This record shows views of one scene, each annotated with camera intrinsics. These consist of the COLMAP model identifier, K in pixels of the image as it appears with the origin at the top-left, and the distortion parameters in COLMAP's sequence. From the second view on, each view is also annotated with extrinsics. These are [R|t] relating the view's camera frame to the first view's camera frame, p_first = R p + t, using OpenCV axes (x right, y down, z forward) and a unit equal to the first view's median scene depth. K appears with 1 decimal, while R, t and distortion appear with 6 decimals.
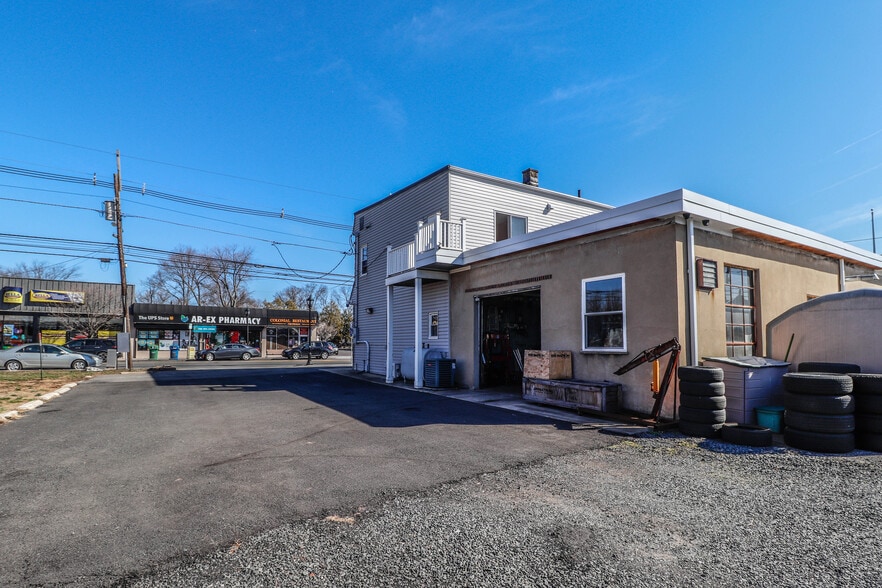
lens RADIAL K [[453.2, 0, 442.3], [0, 453.2, 320.7], [0, 0, 1]] dist [-0.001758, -0.000845]
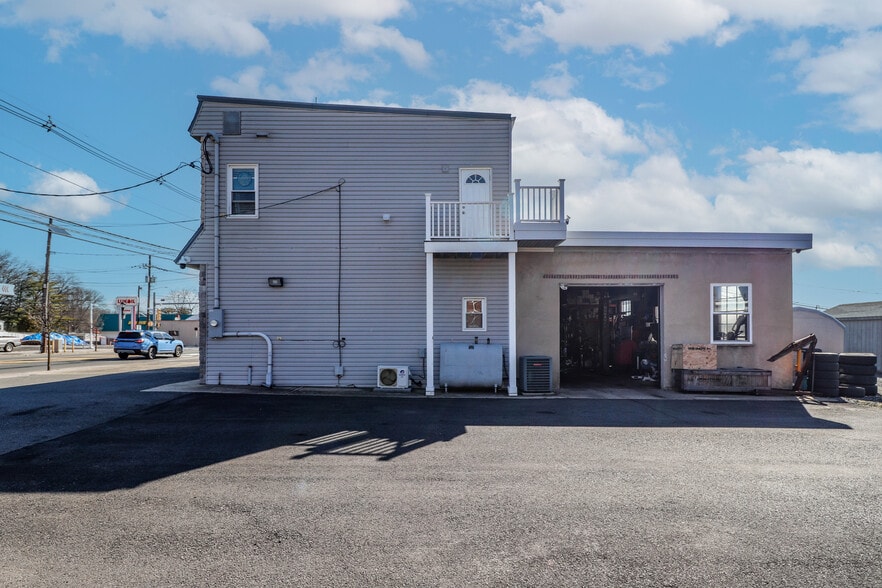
lens RADIAL K [[453.2, 0, 442.3], [0, 453.2, 320.7], [0, 0, 1]] dist [-0.001758, -0.000845]
pose [[0.520528, 0.011700, 0.853765, -1.082989], [-0.043897, 0.998951, 0.013074, 0.022209], [-0.852716, -0.044283, 0.520495, 0.989141]]
